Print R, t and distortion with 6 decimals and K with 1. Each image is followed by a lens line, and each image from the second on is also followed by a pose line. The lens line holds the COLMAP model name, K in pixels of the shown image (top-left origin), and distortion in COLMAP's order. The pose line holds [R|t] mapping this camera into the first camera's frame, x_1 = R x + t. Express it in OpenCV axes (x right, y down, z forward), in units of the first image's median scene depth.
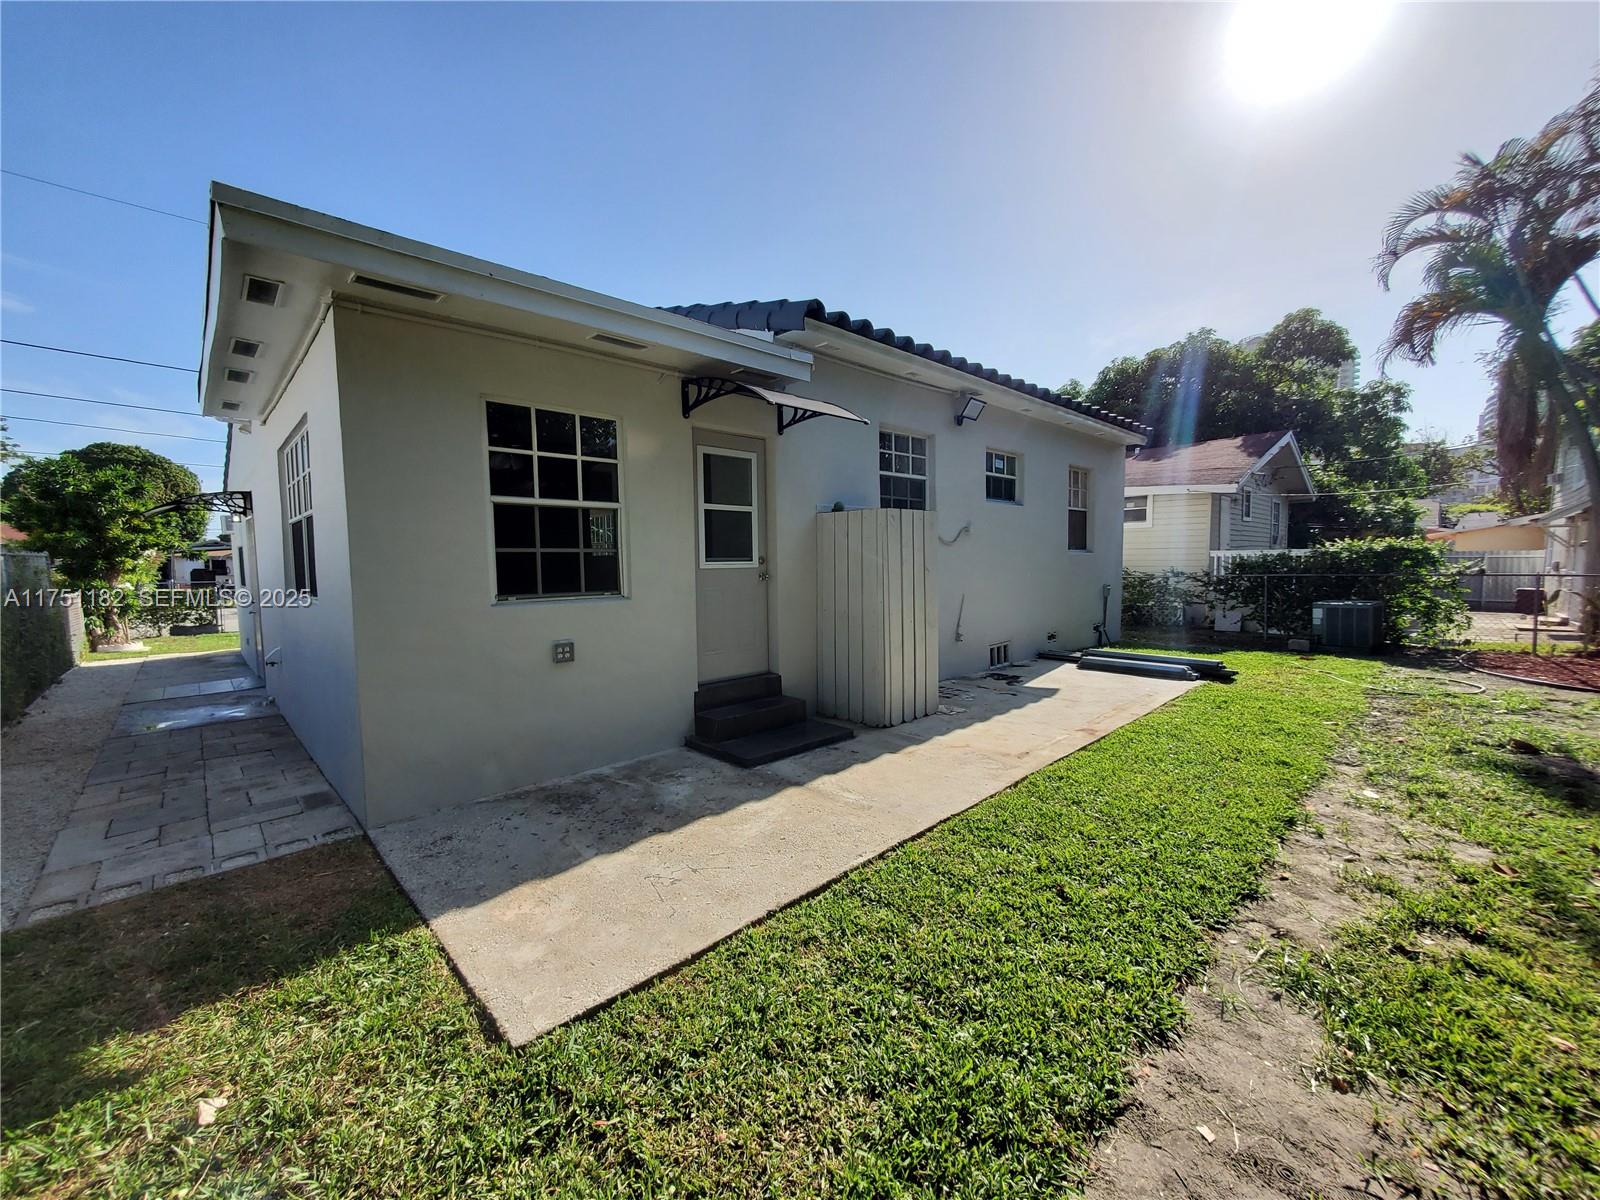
lens RADIAL K [[637.0, 0, 800.6], [0, 637.0, 600.7], [0, 0, 1]] dist [0.005105, -0.000229]
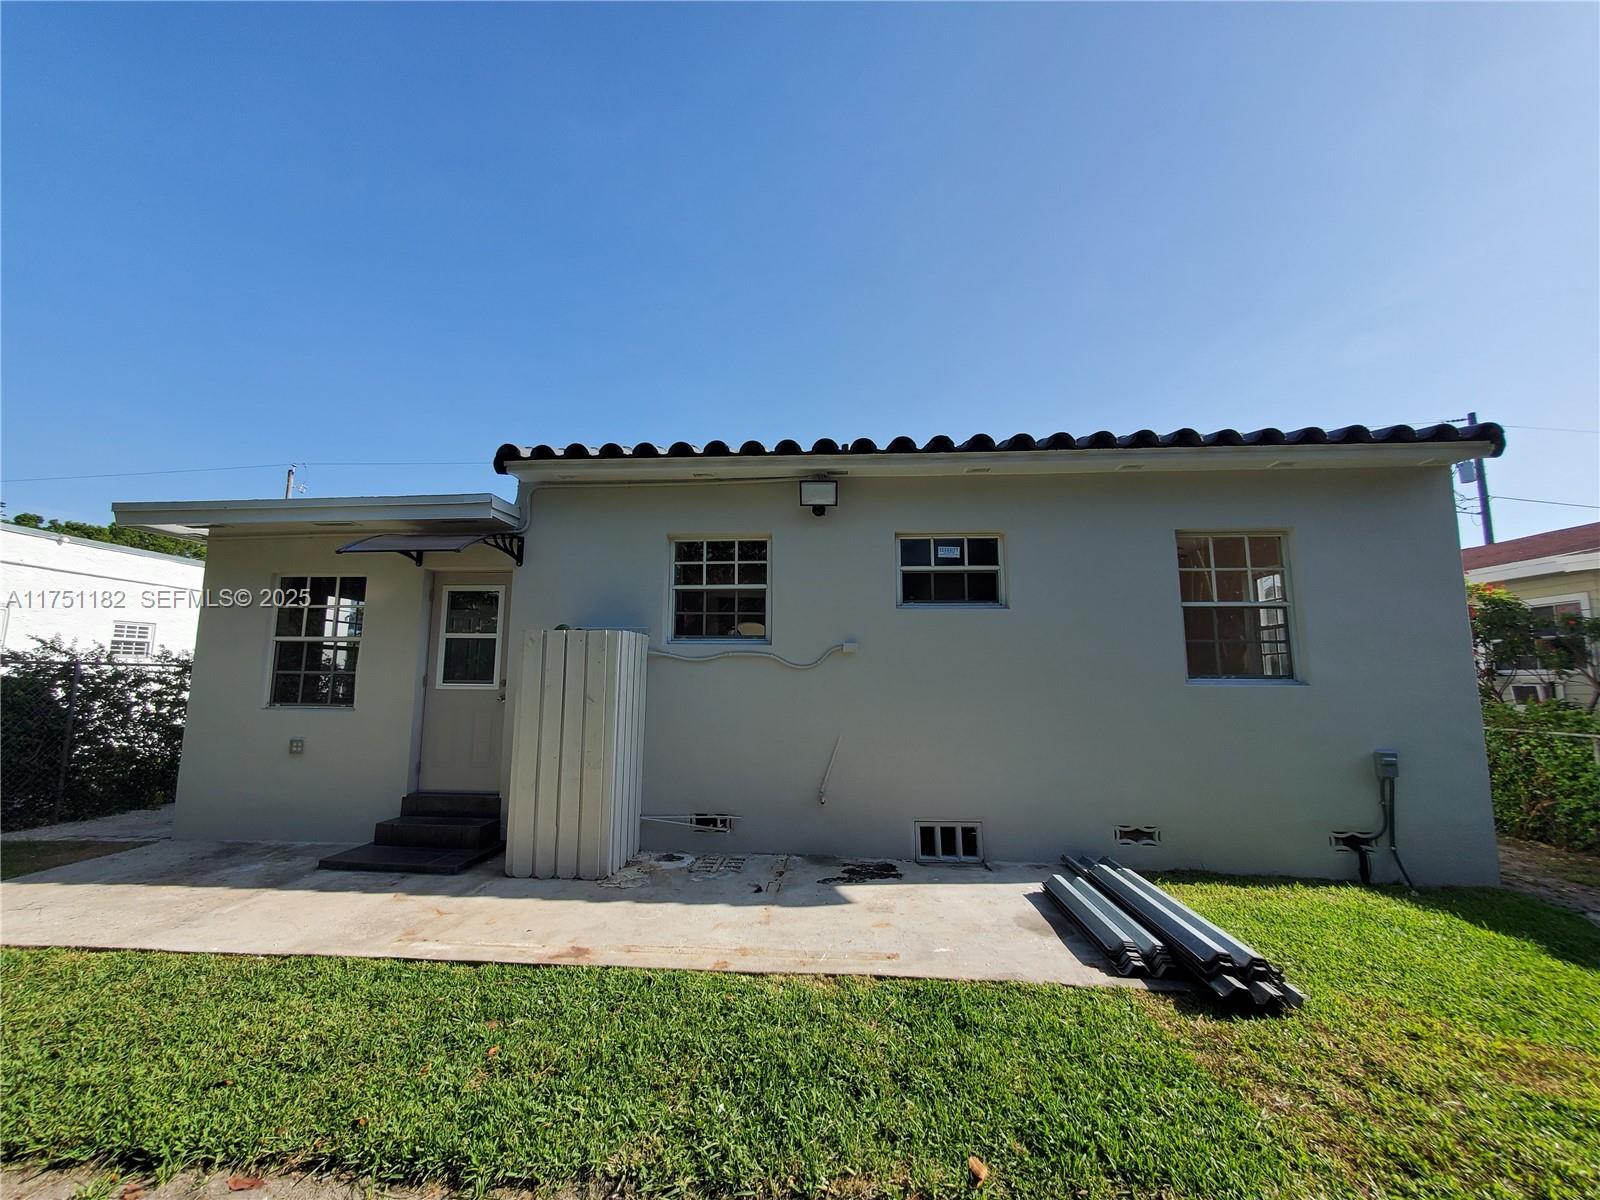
lens RADIAL K [[637.0, 0, 802.3], [0, 637.0, 600.8], [0, 0, 1]] dist [0.005105, -0.000229]
pose [[0.664725, -0.076838, -0.743126, 1.095057], [-0.065916, 0.984786, -0.160786, -0.061621], [0.744175, 0.155862, 0.649547, 0.670829]]
